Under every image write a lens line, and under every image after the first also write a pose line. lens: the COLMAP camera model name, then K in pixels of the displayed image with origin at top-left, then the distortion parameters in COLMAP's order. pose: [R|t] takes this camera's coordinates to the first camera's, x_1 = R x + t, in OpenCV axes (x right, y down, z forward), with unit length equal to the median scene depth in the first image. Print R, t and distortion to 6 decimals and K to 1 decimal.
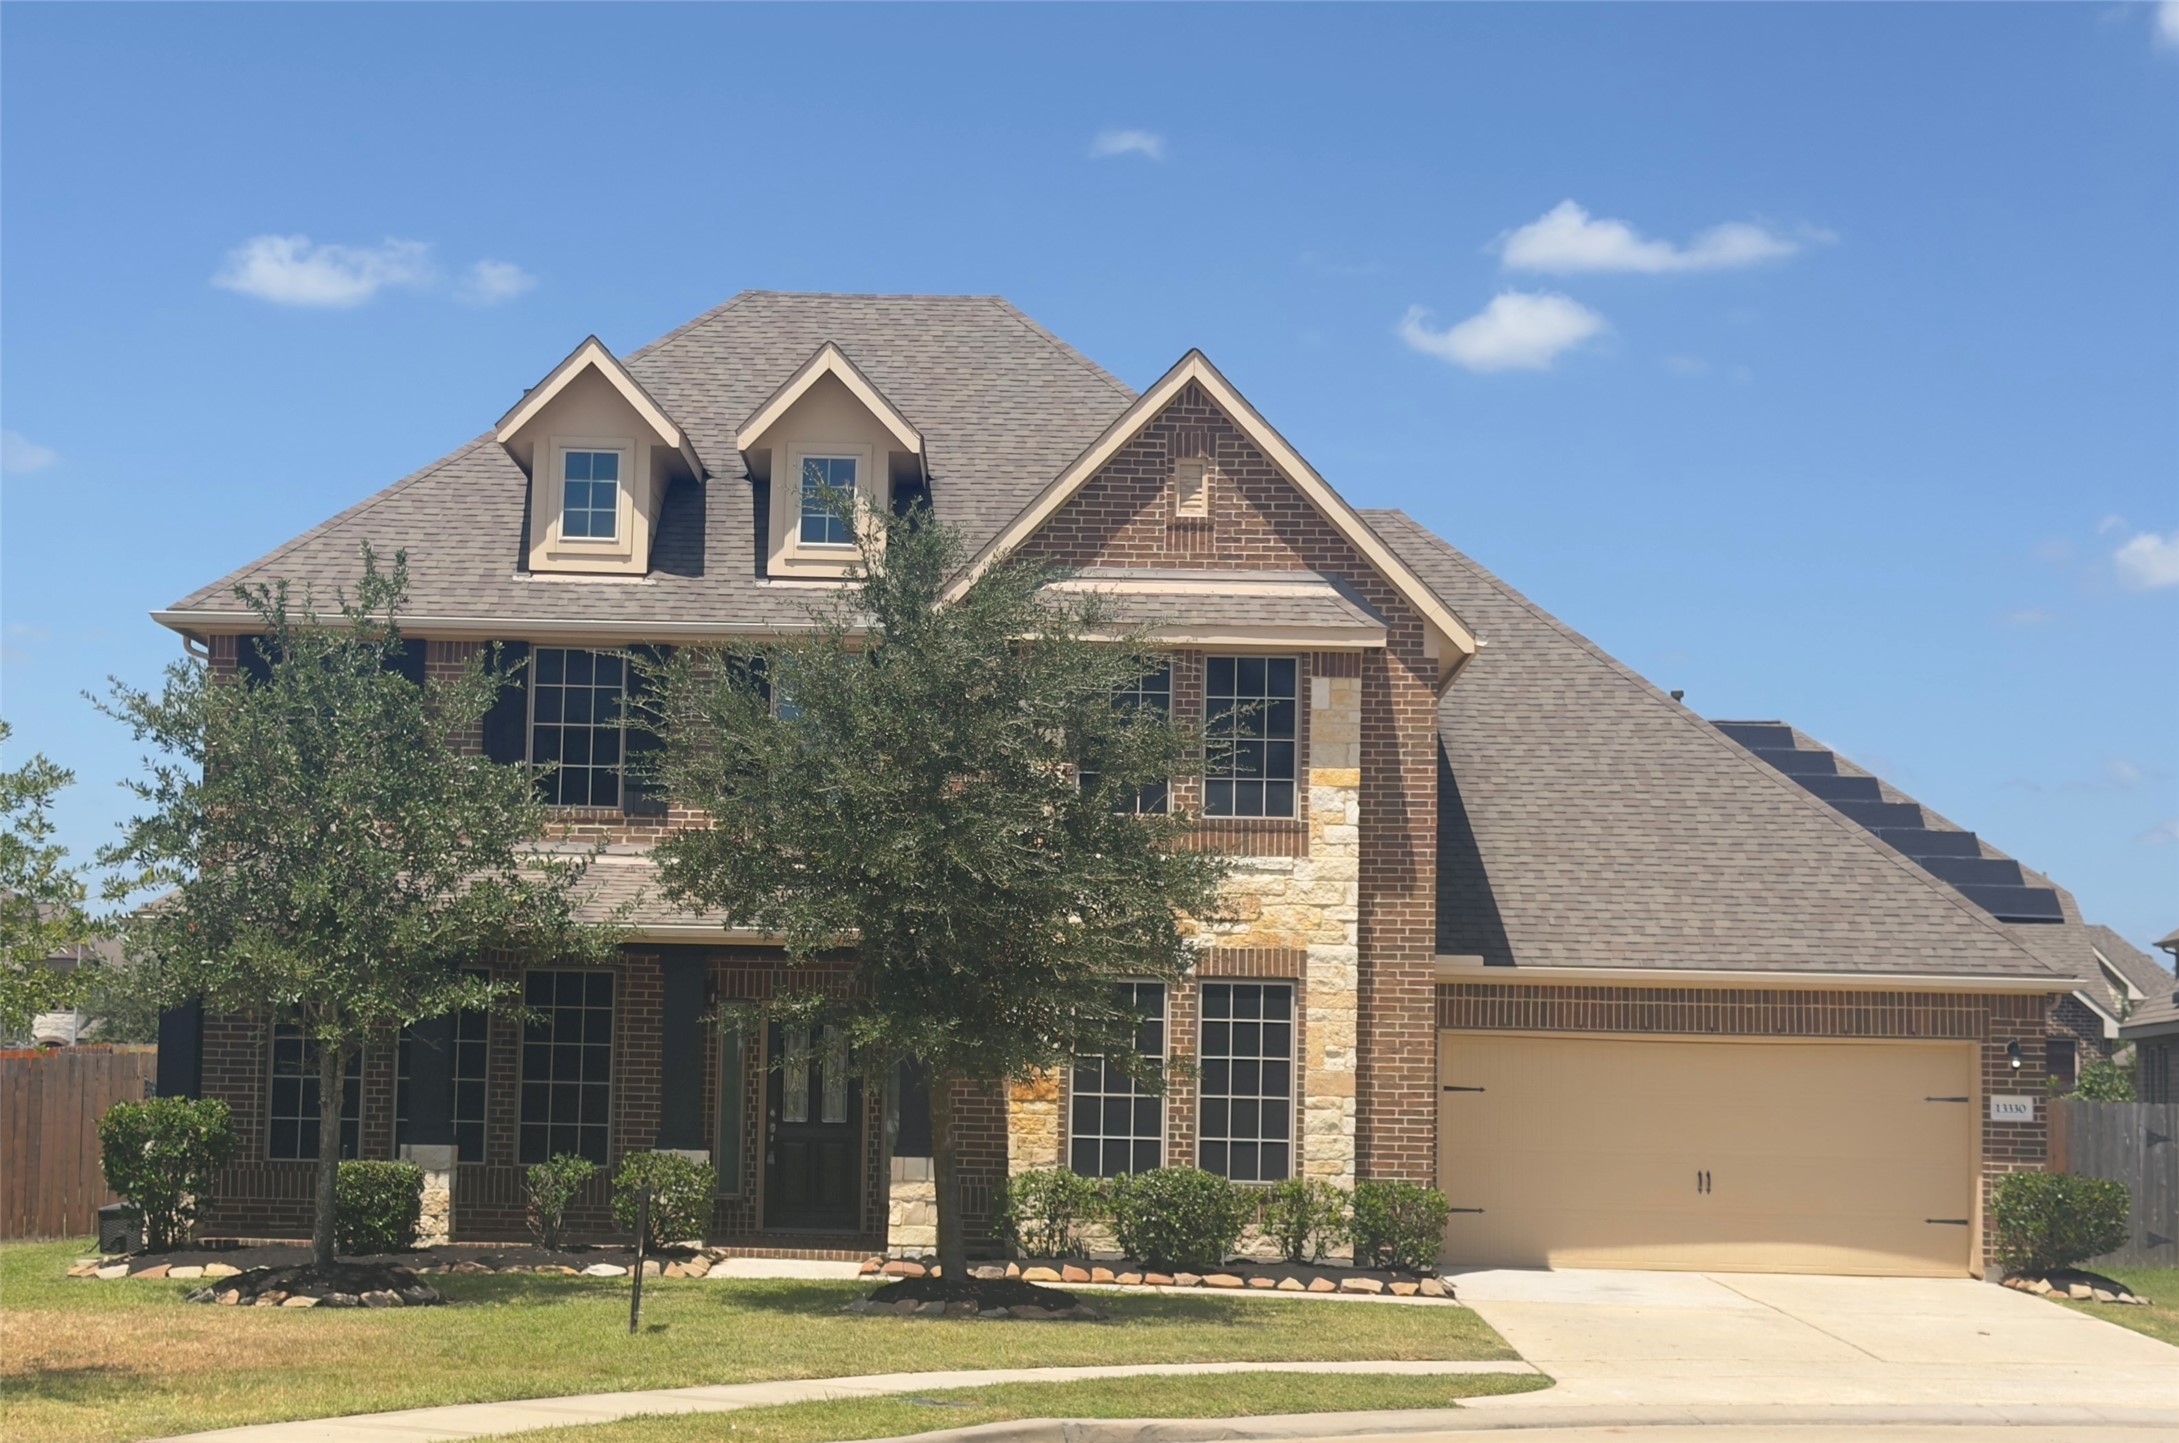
lens RADIAL K [[3863.7, 0, 1076.6], [0, 3863.7, 793.3], [0, 0, 1]] dist [0.001416, 1.133720]
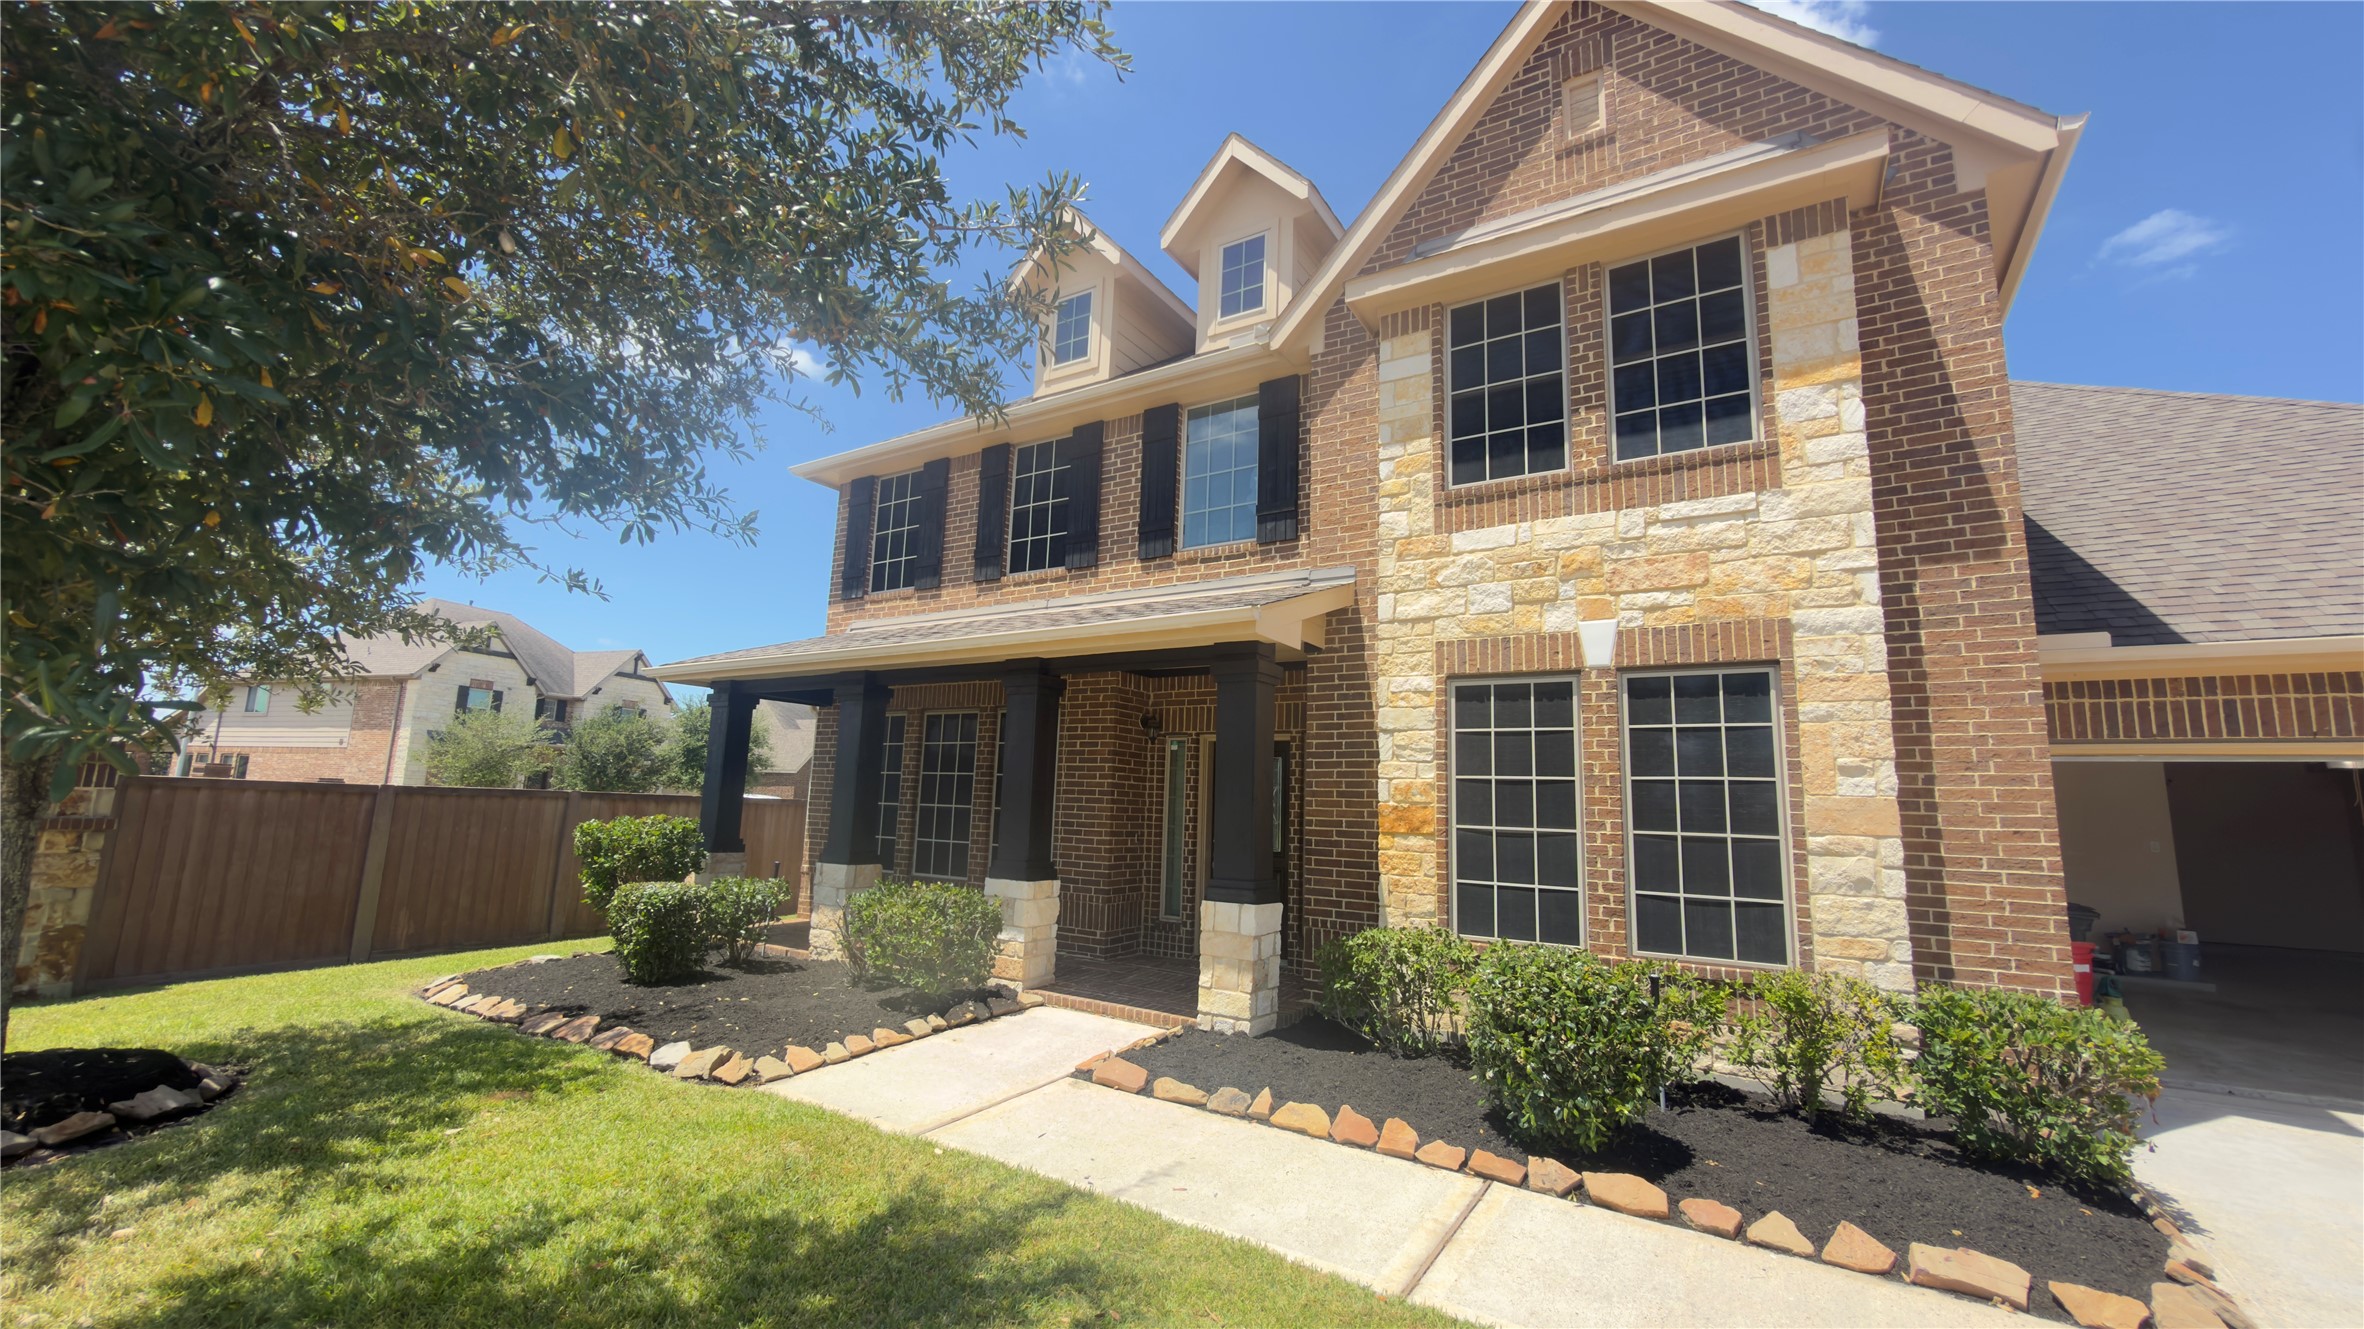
lens RADIAL K [[946.9, 0, 1172.0], [0, 946.9, 665.2], [0, 0, 1]] dist [-0.003838, -0.000155]
pose [[0.842340, -0.075540, -0.533626, 0.055764], [0.026984, 0.994798, -0.098228, 0.061988], [0.538271, 0.068342, 0.839997, 0.798254]]
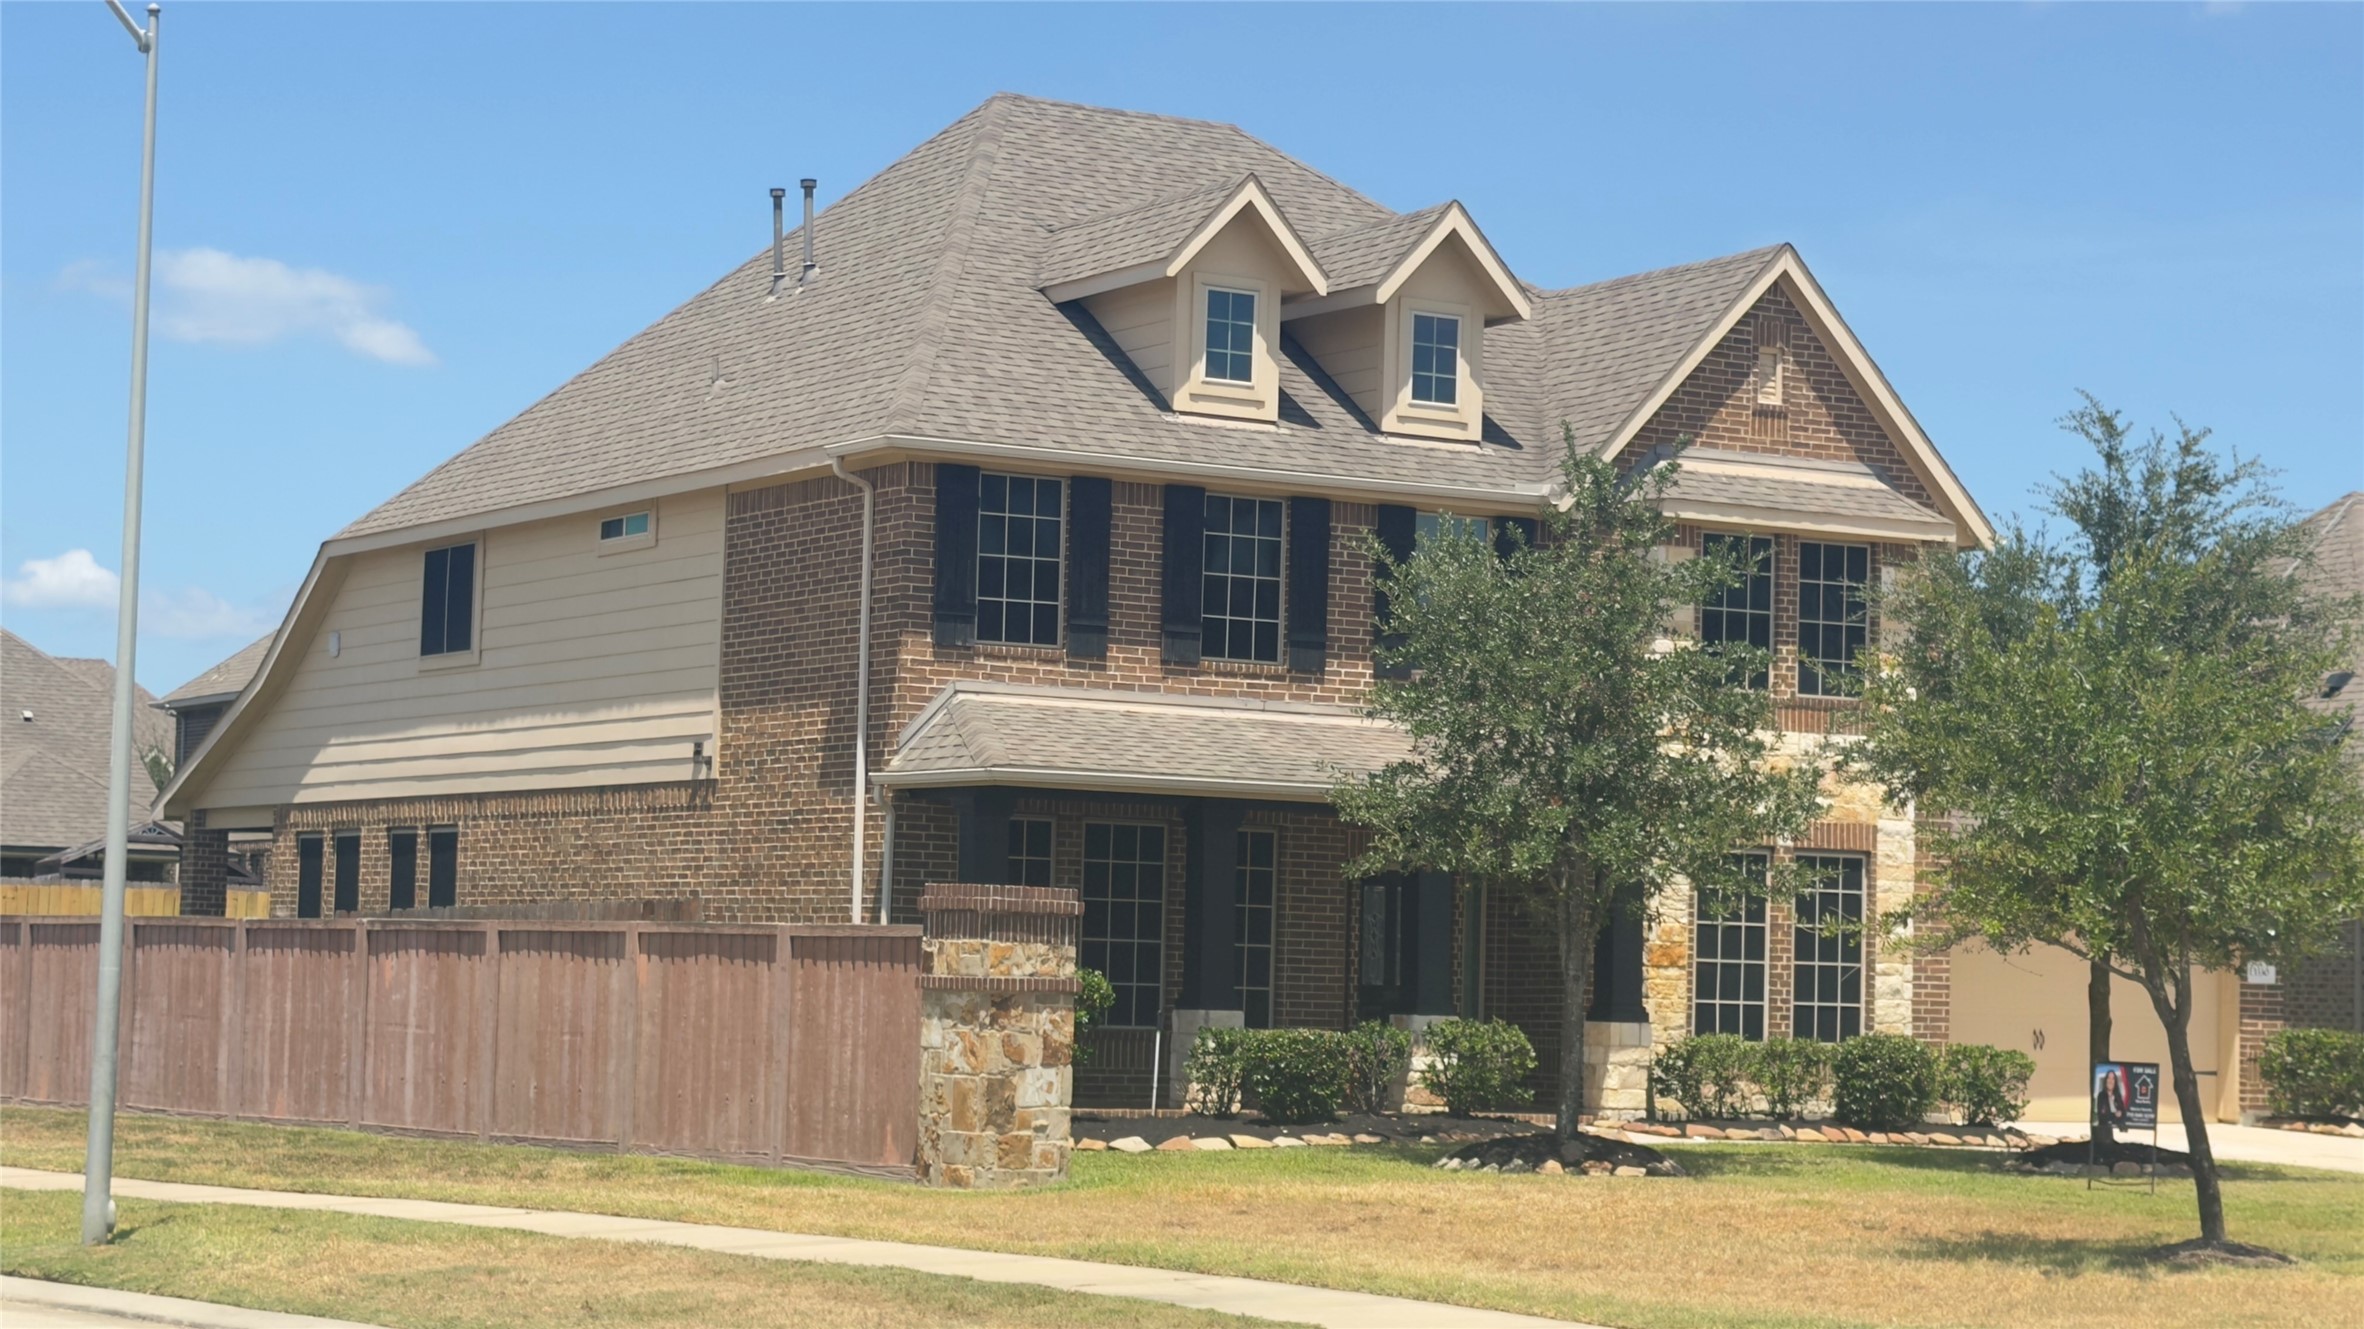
lens RADIAL K [[4584.8, 0, 1183.6], [0, 4584.8, 661.4], [0, 0, 1]] dist [0.012530, 0.068785]
pose [[0.861897, 0.036902, 0.505738, -0.737184], [-0.051342, 0.998574, 0.014636, -0.012704], [-0.504477, -0.038580, 0.862563, 0.015209]]
